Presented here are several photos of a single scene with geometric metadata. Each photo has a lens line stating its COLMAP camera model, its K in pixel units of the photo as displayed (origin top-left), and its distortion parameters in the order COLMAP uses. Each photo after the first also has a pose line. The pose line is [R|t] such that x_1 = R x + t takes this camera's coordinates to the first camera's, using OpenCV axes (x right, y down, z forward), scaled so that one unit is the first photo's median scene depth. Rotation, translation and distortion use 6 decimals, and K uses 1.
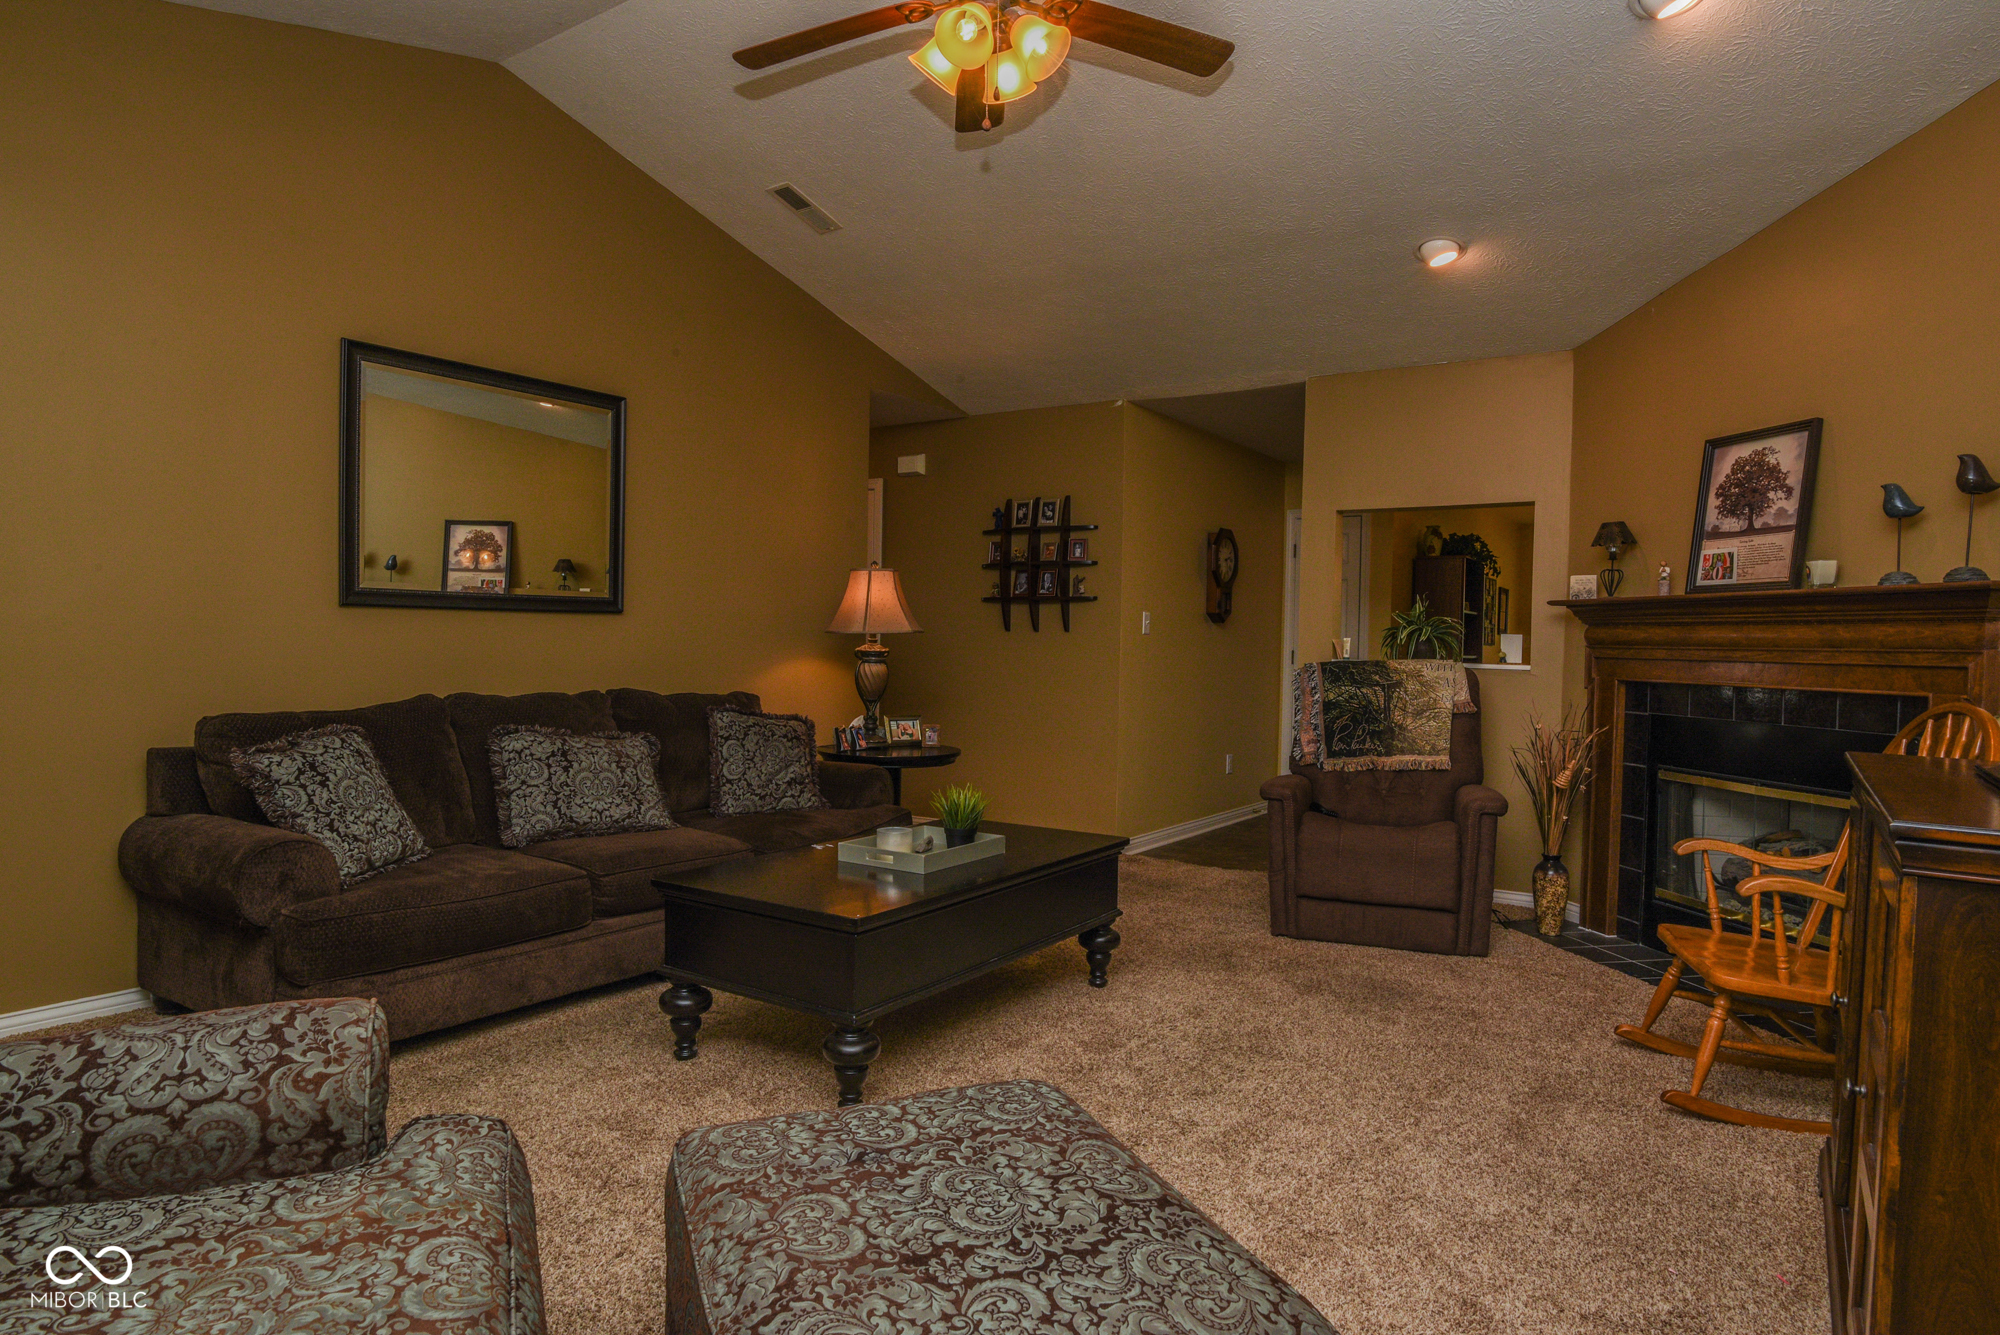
lens RADIAL K [[1151.6, 0, 1011.0], [0, 1151.6, 671.4], [0, 0, 1]] dist [-0.028975, 0.002760]
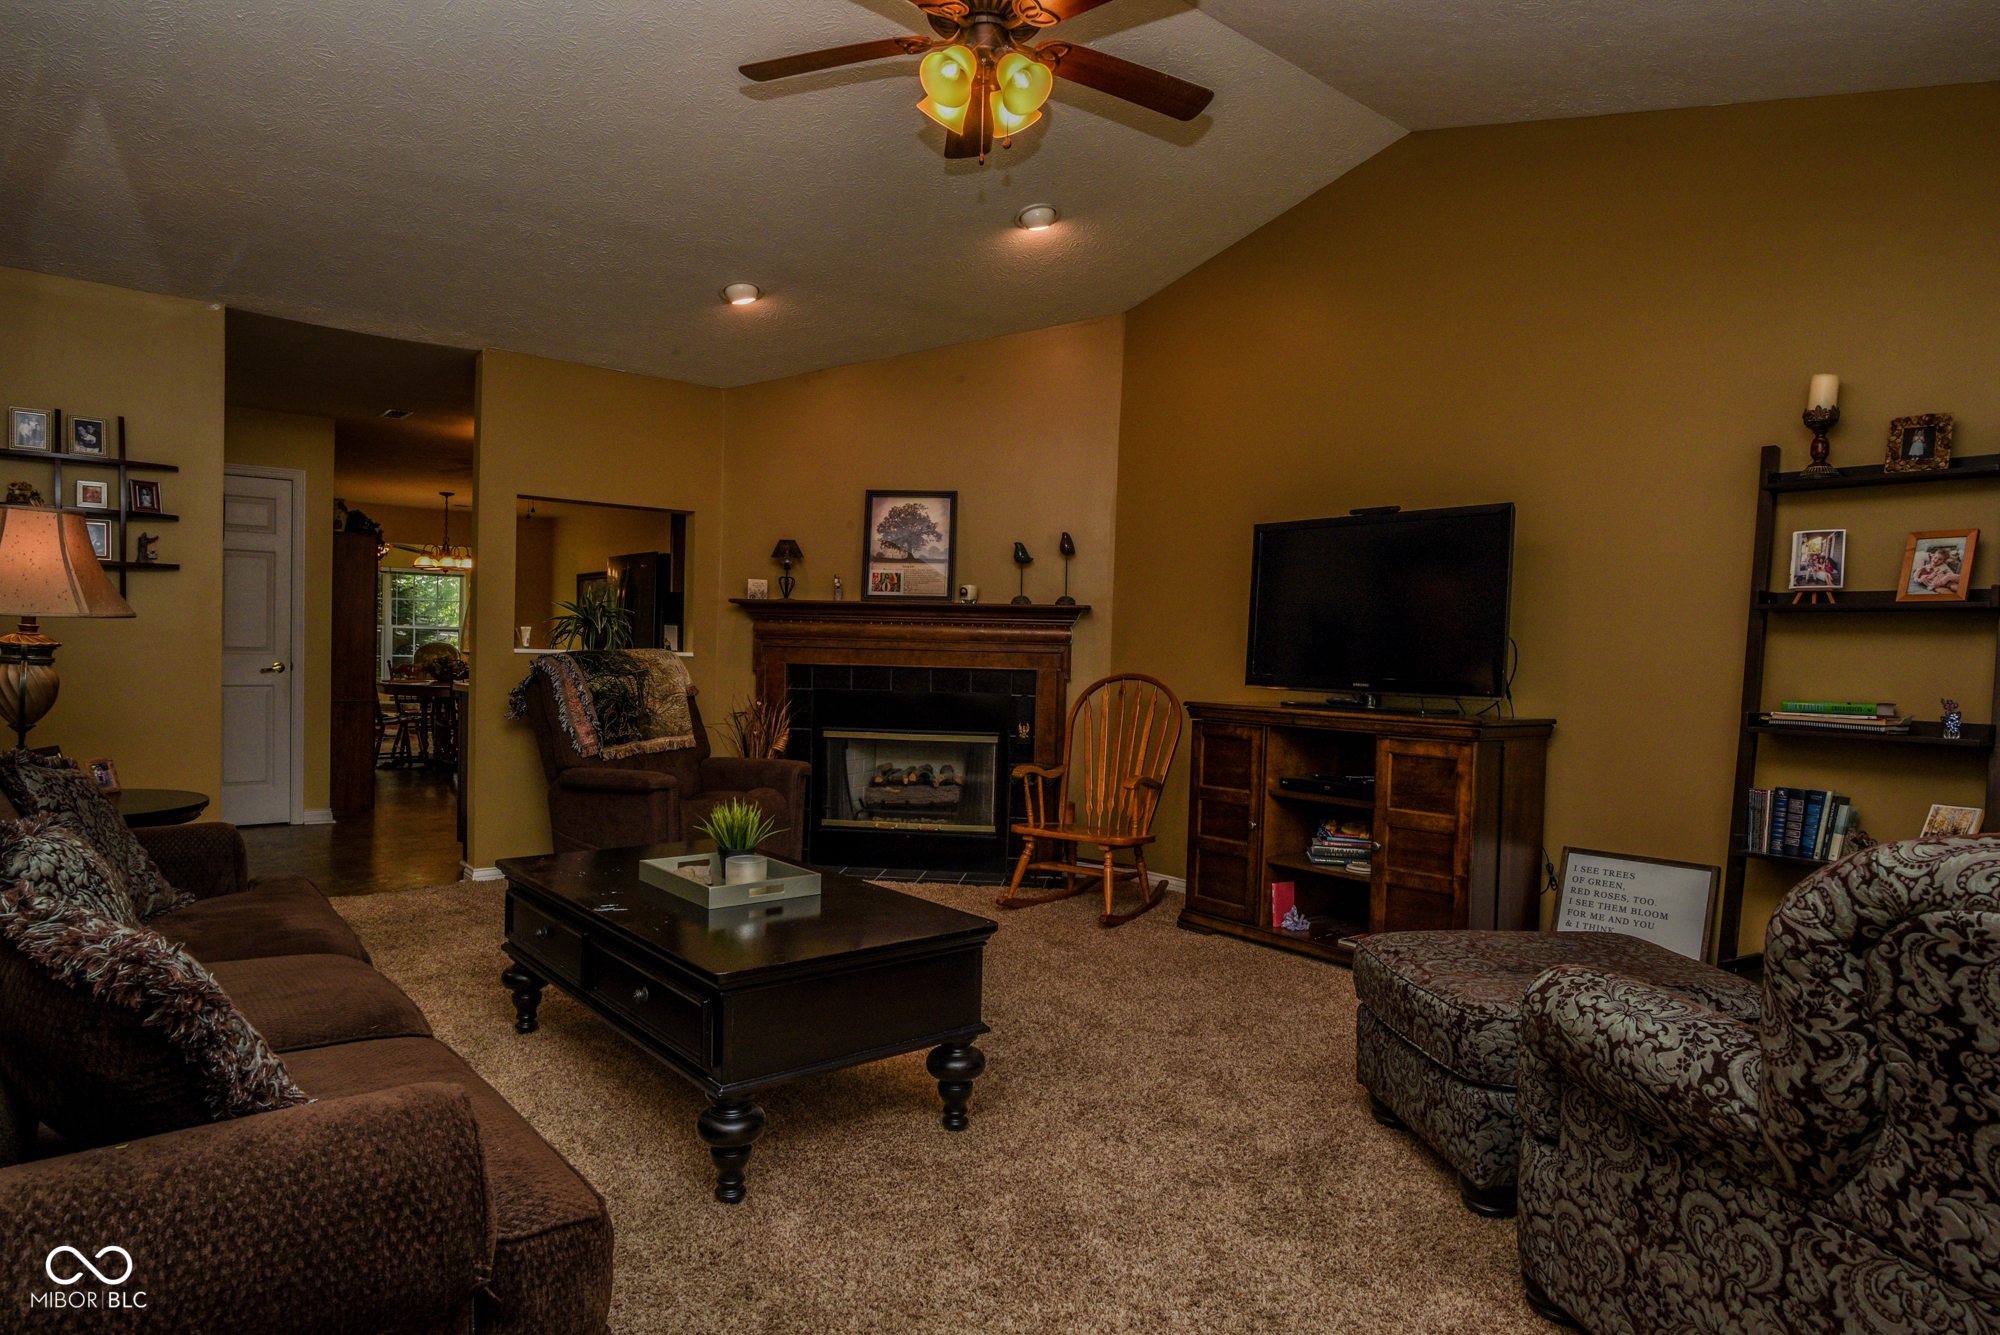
lens RADIAL K [[1151.6, 0, 1011.0], [0, 1151.6, 671.4], [0, 0, 1]] dist [-0.028975, 0.002760]
pose [[0.276623, -0.031146, 0.960474, -0.684241], [0.009274, 0.999515, 0.029741, -0.021151], [-0.960934, 0.000680, 0.276778, 0.432833]]
